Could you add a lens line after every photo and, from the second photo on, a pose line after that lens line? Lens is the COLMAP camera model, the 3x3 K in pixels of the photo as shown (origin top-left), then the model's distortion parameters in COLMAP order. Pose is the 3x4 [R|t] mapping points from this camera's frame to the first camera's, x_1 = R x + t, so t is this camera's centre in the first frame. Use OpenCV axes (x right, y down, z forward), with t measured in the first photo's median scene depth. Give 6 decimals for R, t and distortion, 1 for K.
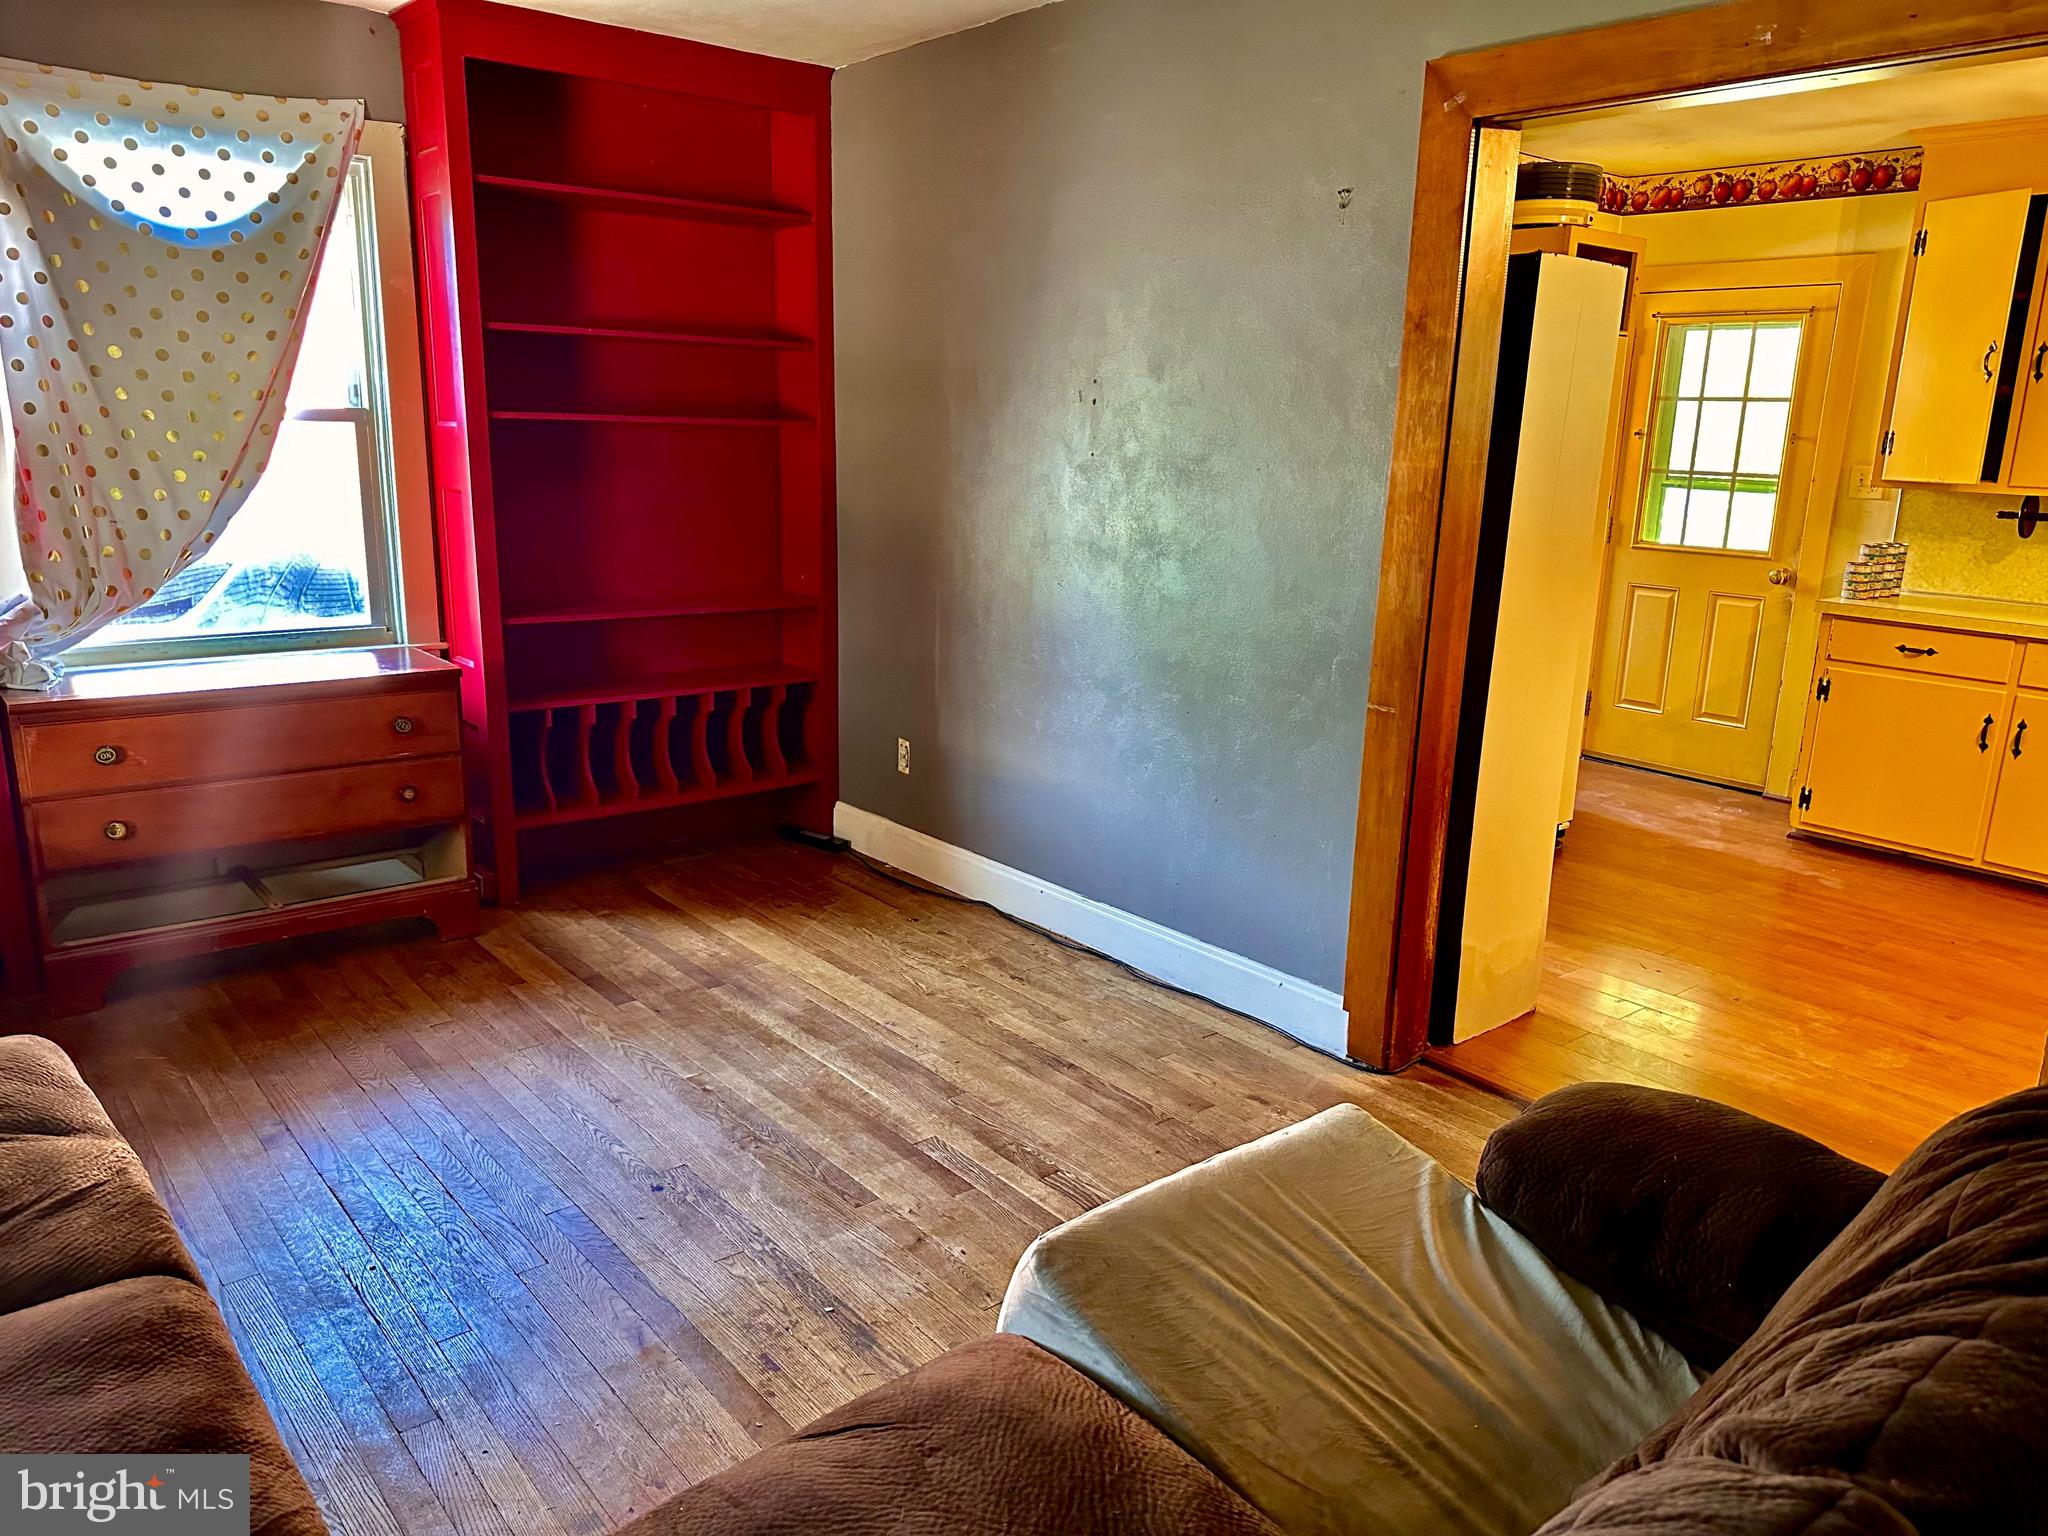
lens RADIAL K [[1449.3, 0, 1020.7], [0, 1449.3, 769.7], [0, 0, 1]] dist [0.006123, 0.001343]
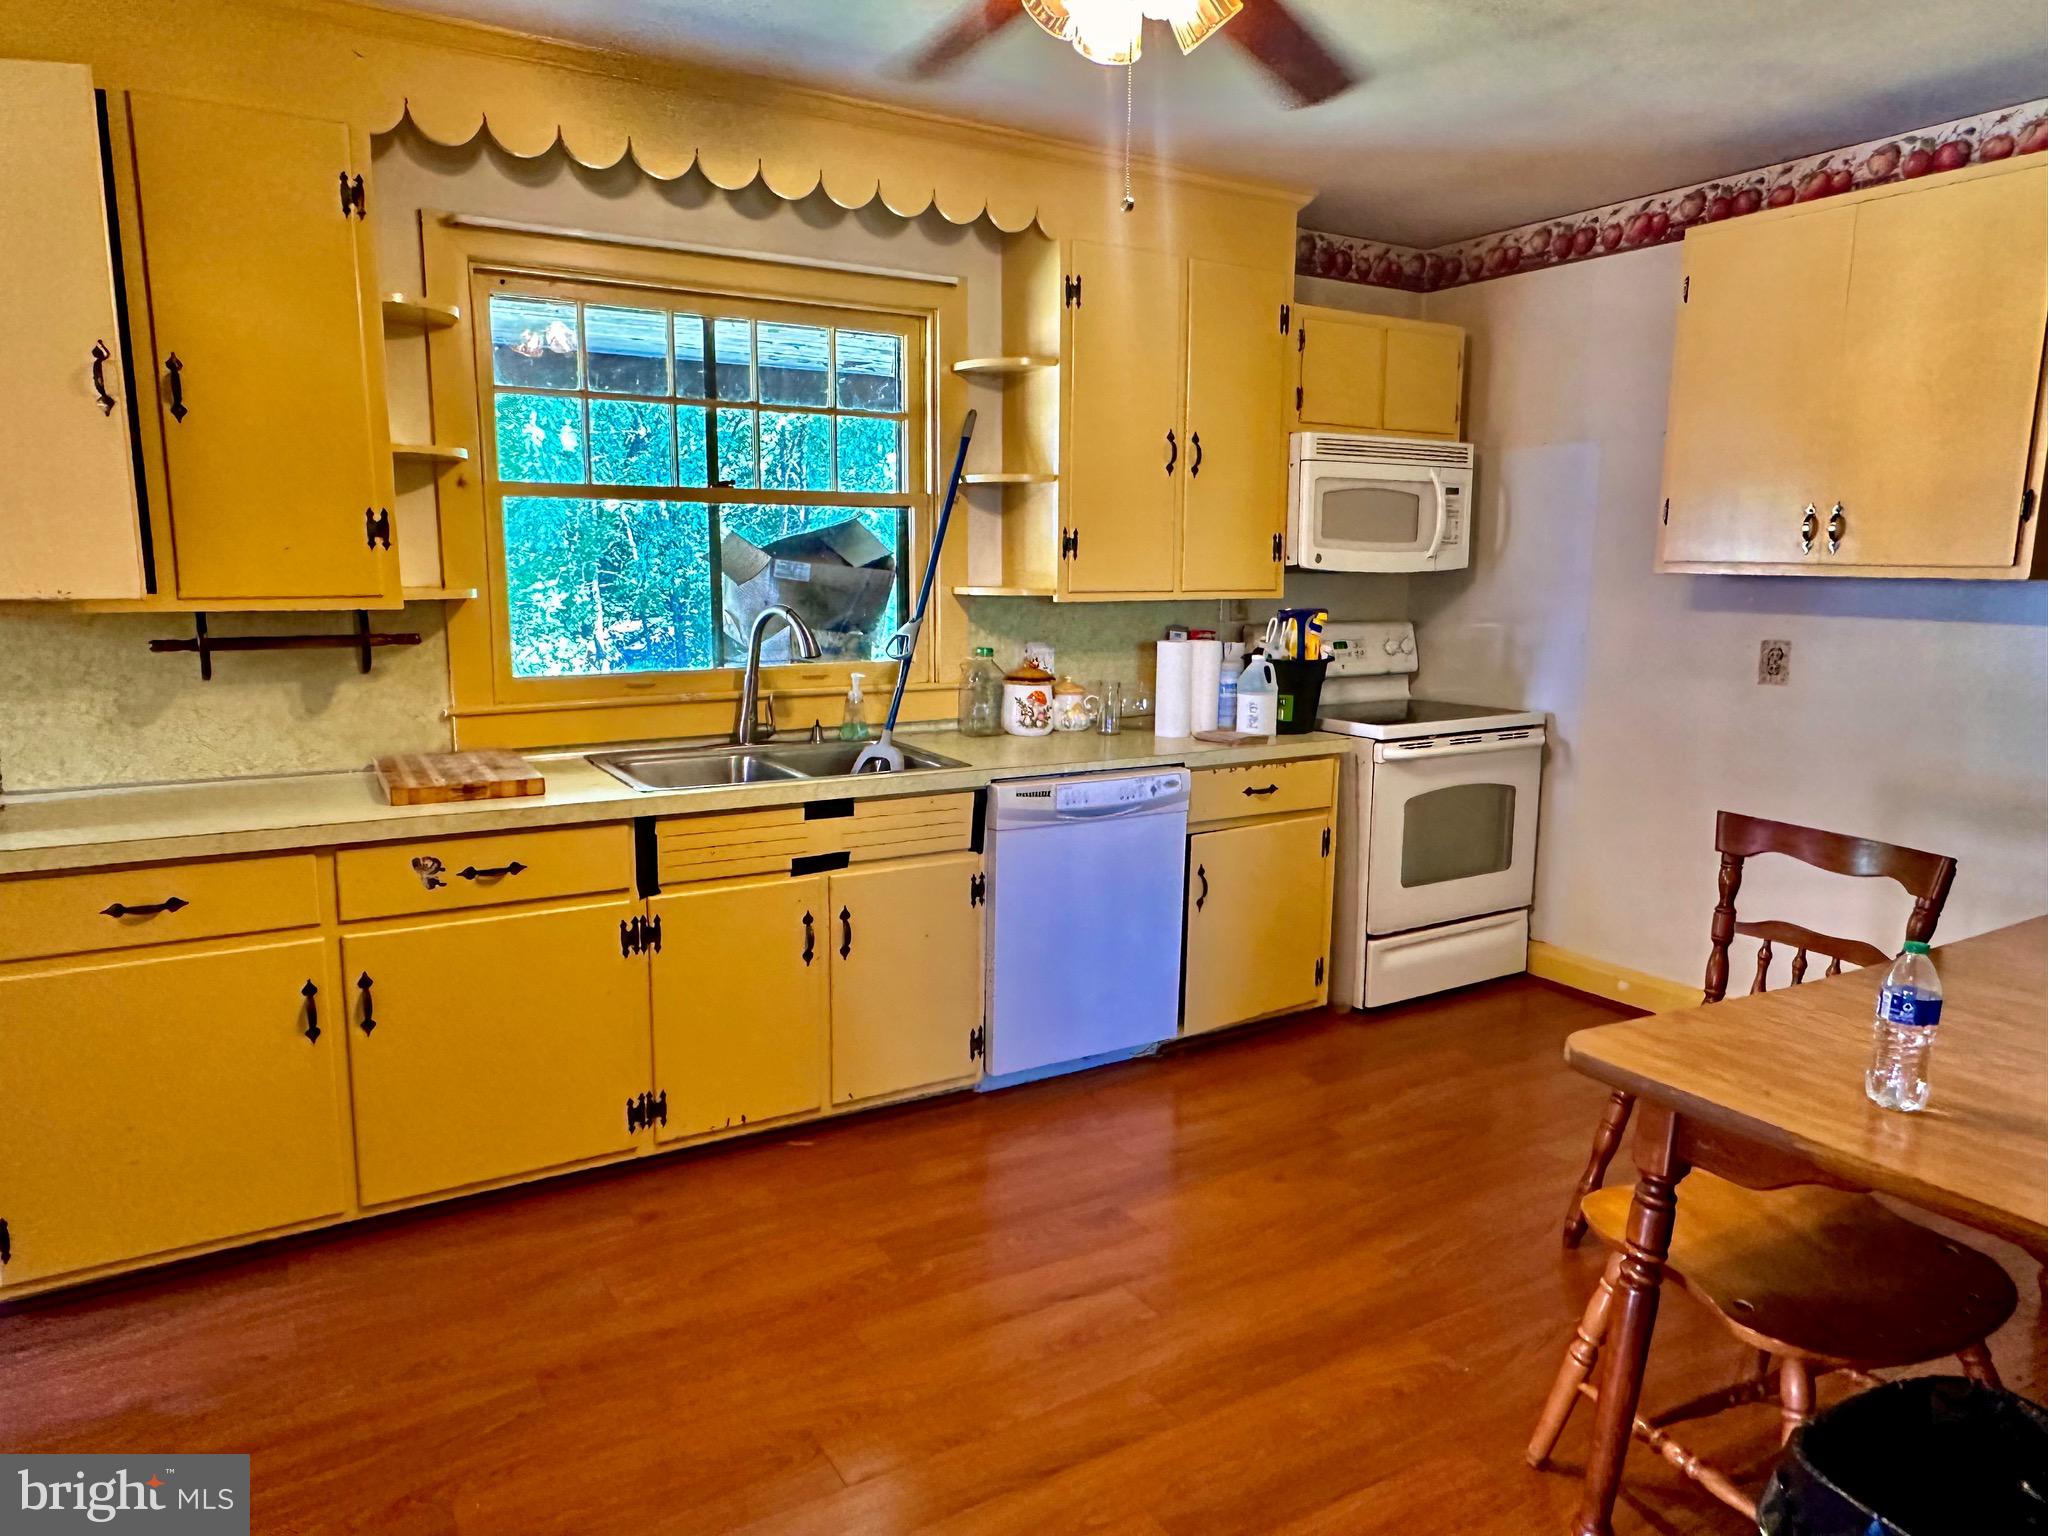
lens RADIAL K [[1329.0, 0, 1026.9], [0, 1329.0, 772.8], [0, 0, 1]] dist [-0.005796, -0.001658]
pose [[0.144850, -0.189905, 0.971059, 0.198689], [0.237529, 0.959384, 0.152191, -0.127553], [-0.960520, 0.208610, 0.184074, 0.589191]]
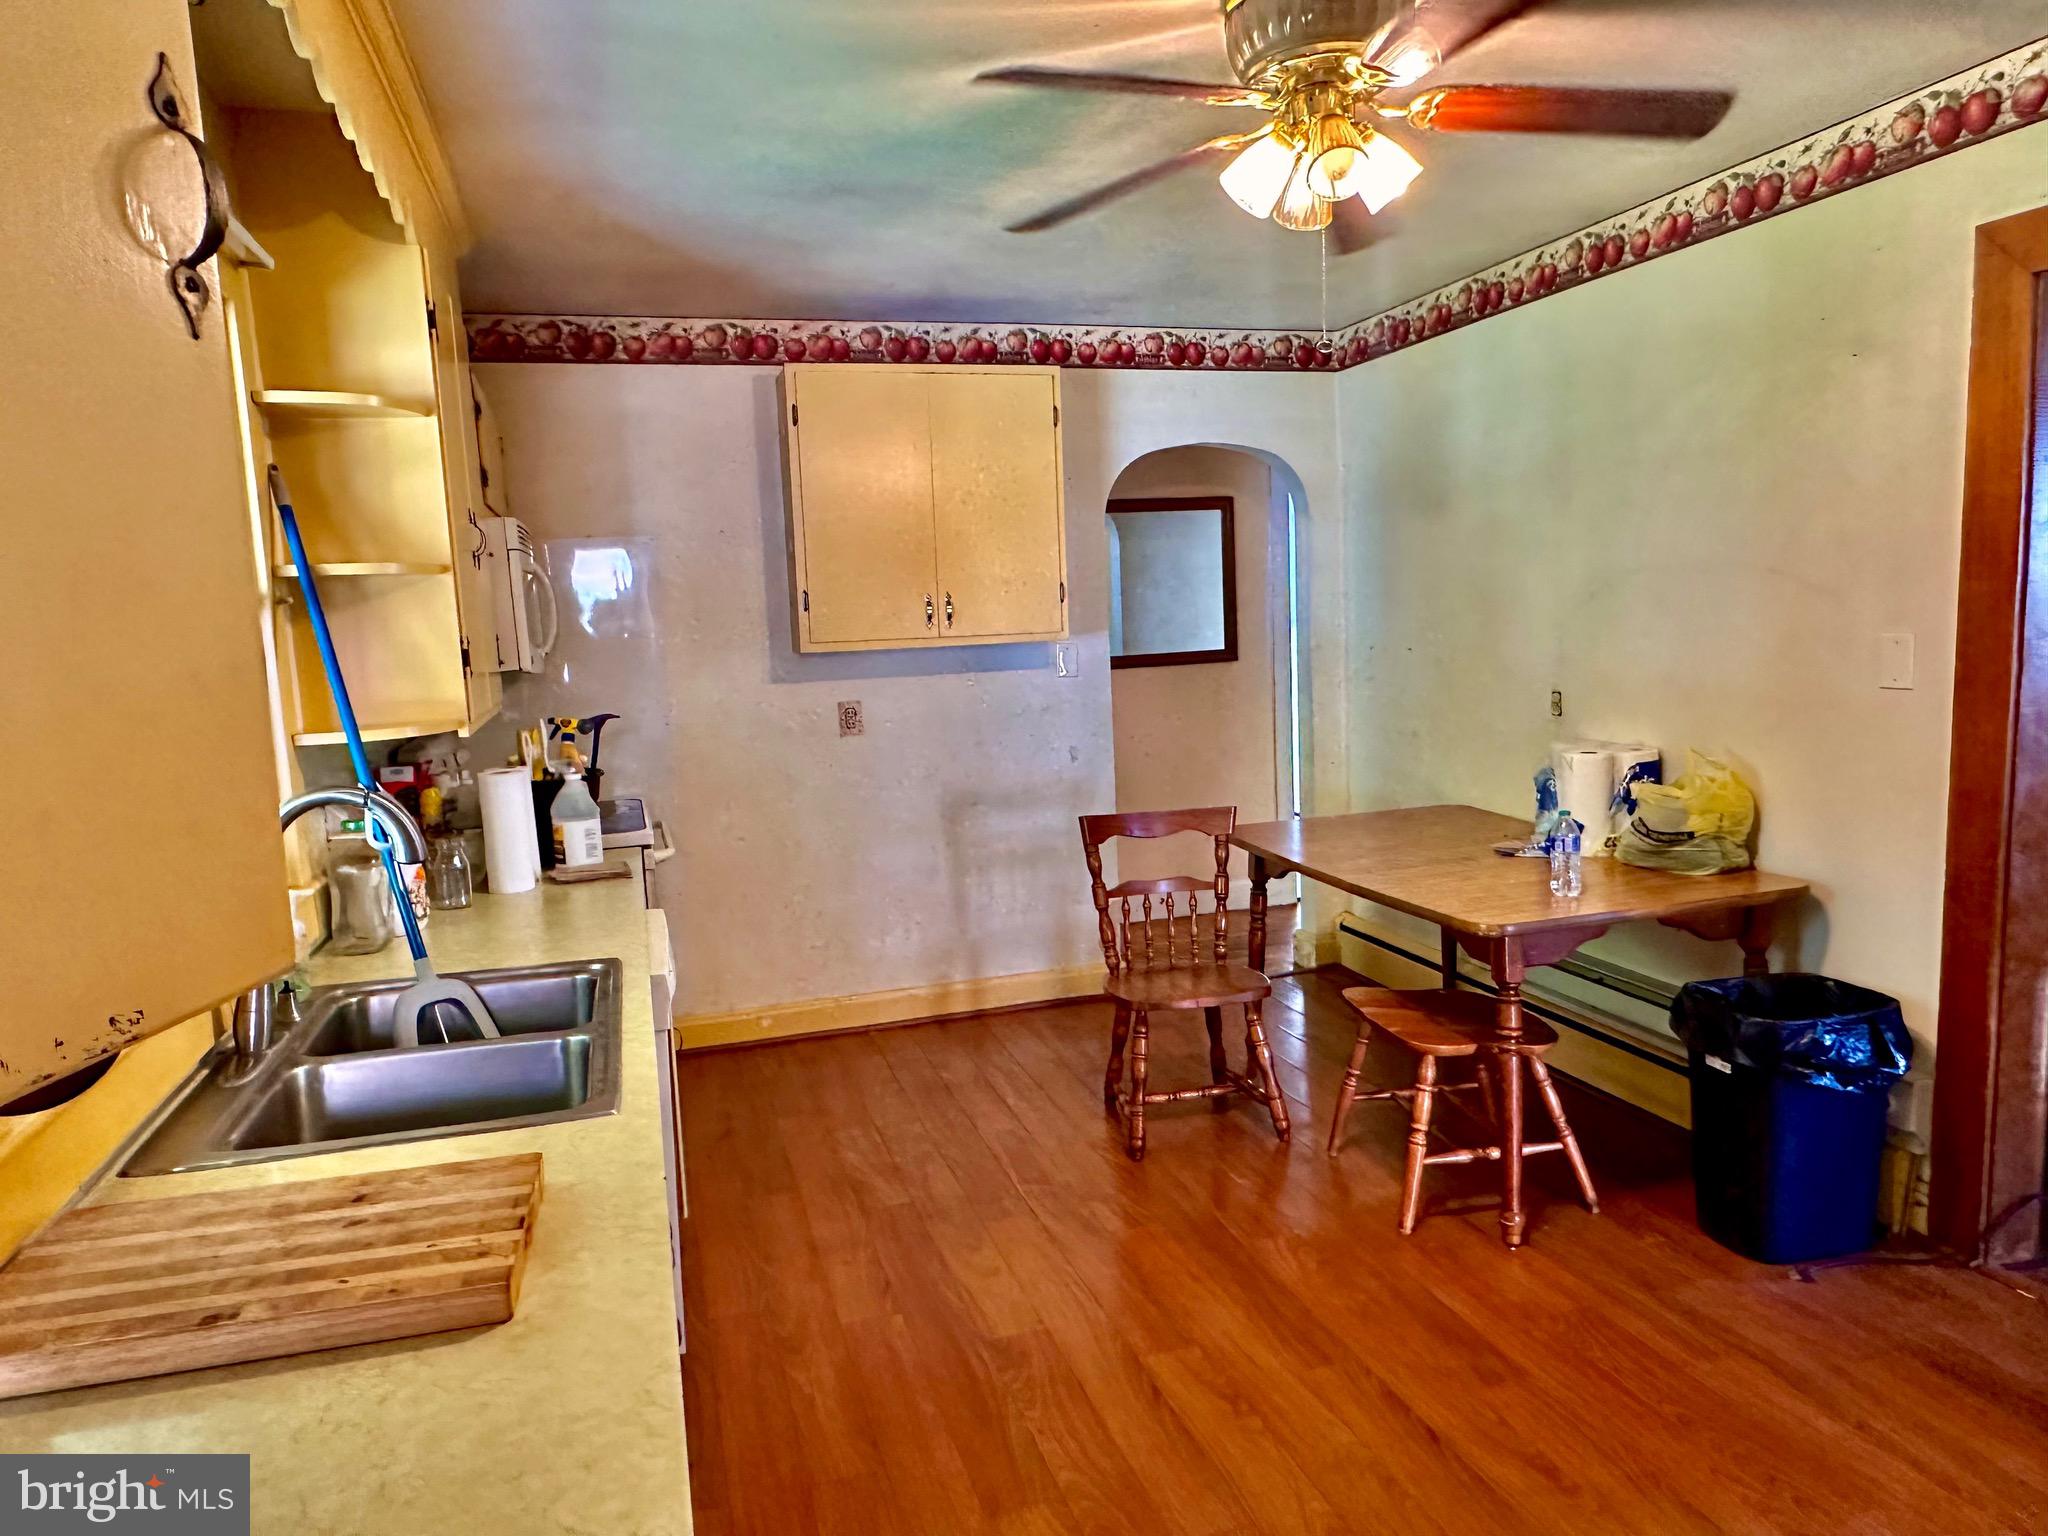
lens RADIAL K [[1329.0, 0, 1025.3], [0, 1329.0, 776.5], [0, 0, 1]] dist [-0.005796, -0.001658]
pose [[-0.922463, -0.042559, 0.383732, 0.641240], [0.105948, 0.927846, 0.357598, -0.304992], [-0.371263, 0.370527, -0.851395, 1.253956]]
